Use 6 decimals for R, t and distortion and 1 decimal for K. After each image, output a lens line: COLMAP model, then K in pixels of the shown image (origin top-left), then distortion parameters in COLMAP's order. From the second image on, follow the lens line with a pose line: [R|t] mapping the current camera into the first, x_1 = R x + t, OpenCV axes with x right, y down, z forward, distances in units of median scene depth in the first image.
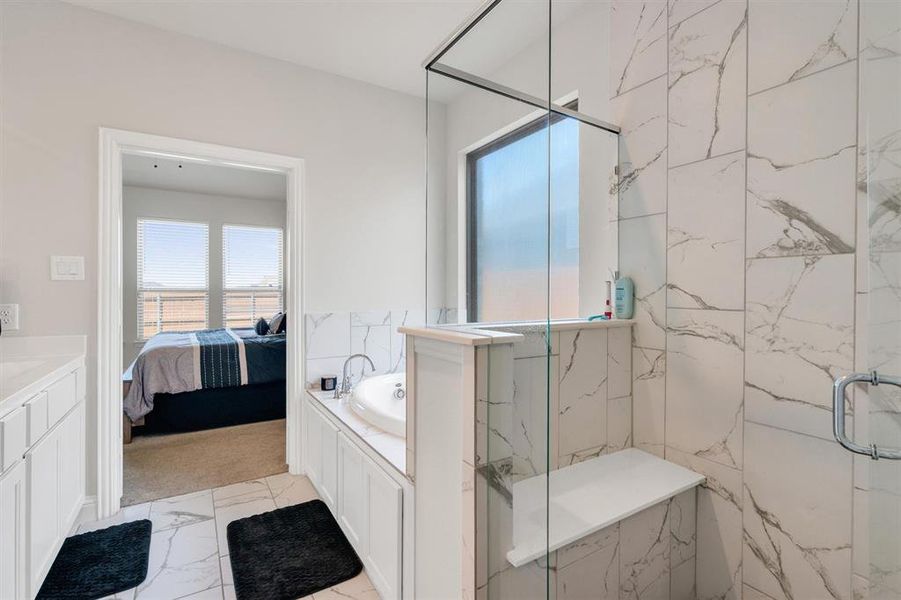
lens RADIAL K [[409.5, 0, 450.1], [0, 409.5, 296.3], [0, 0, 1]] dist [-0.003573, 0.000522]
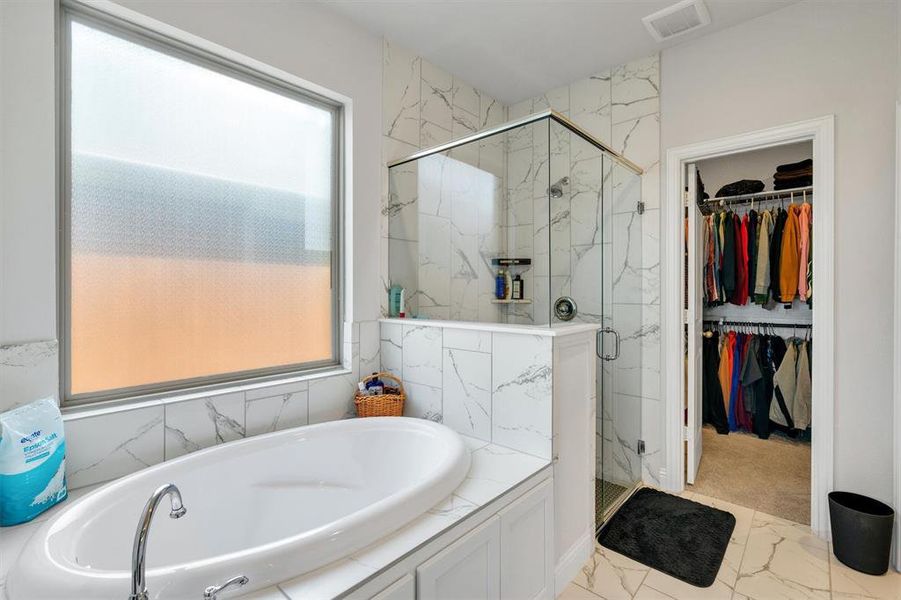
lens RADIAL K [[409.5, 0, 449.9], [0, 409.5, 292.2], [0, 0, 1]] dist [-0.003573, 0.000522]
pose [[-0.267084, -0.005499, 0.963658, -0.948133], [0.008657, 0.999930, 0.008105, -0.036695], [-0.963634, 0.010507, -0.267017, 1.329062]]
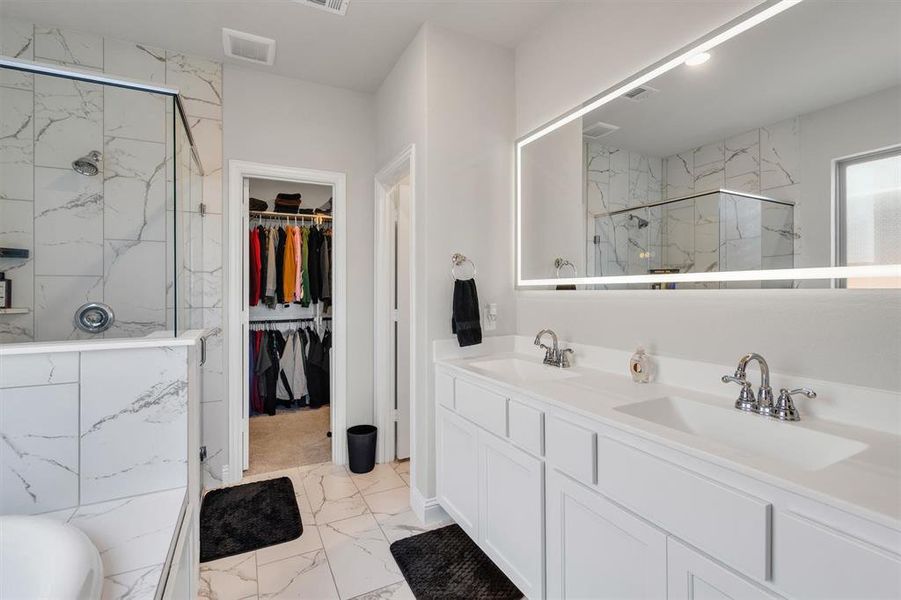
lens RADIAL K [[409.5, 0, 451.0], [0, 409.5, 294.1], [0, 0, 1]] dist [-0.003573, 0.000522]
pose [[-0.995698, 0.004512, 0.092545, -0.713007], [0.005900, 0.999874, 0.014730, -0.040949], [-0.092467, 0.015212, -0.995600, 1.645595]]
